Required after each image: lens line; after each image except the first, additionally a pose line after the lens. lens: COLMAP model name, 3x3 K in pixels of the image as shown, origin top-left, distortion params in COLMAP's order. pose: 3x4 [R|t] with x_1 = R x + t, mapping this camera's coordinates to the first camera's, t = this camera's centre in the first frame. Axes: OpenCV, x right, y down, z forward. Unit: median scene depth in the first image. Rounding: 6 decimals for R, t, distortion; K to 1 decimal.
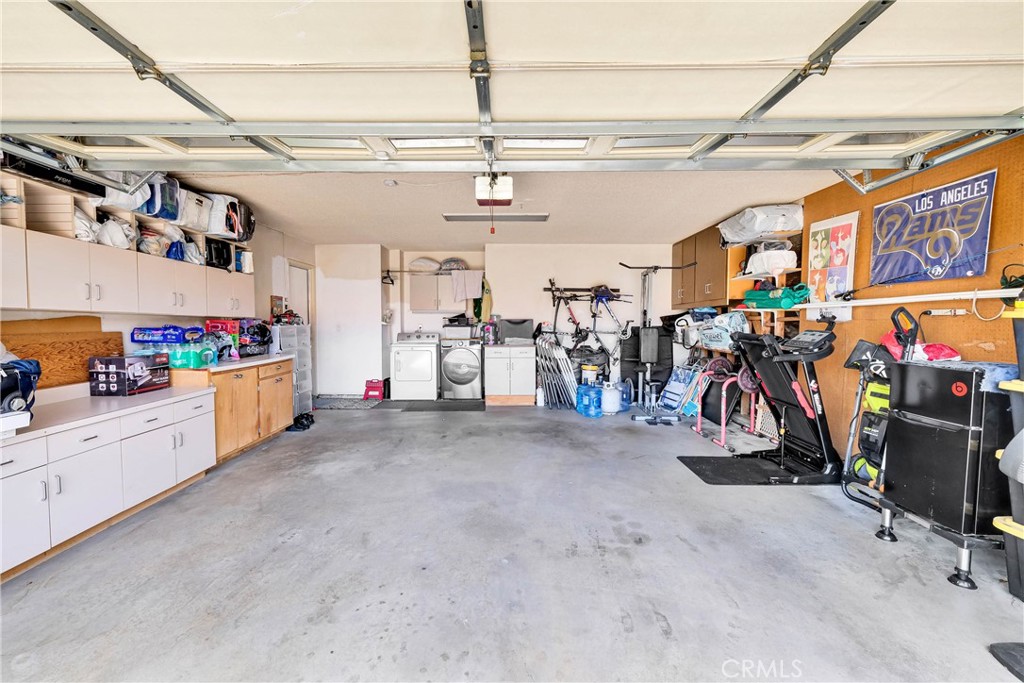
lens RADIAL K [[446.1, 0, 502.1], [0, 446.1, 345.0], [0, 0, 1]] dist [-0.003124, -0.001141]
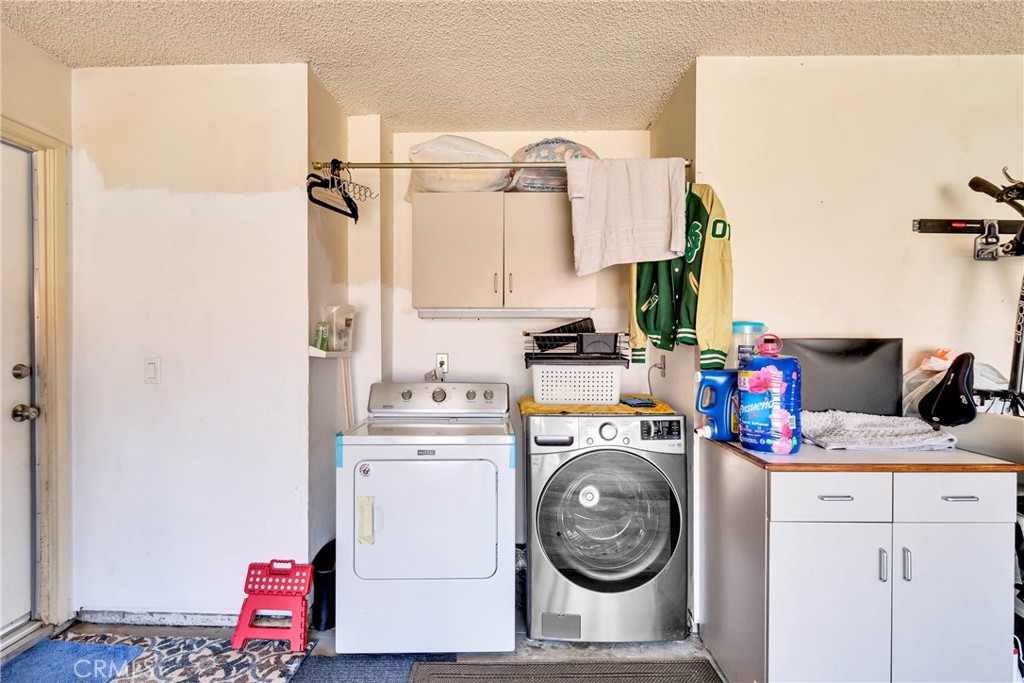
lens RADIAL K [[446.1, 0, 502.1], [0, 446.1, 345.0], [0, 0, 1]] dist [-0.003124, -0.001141]
pose [[0.999982, -0.000561, 0.005927, -0.152234], [0.000801, 0.999180, -0.040487, -0.042173], [-0.005900, 0.040491, 0.999162, 0.720469]]
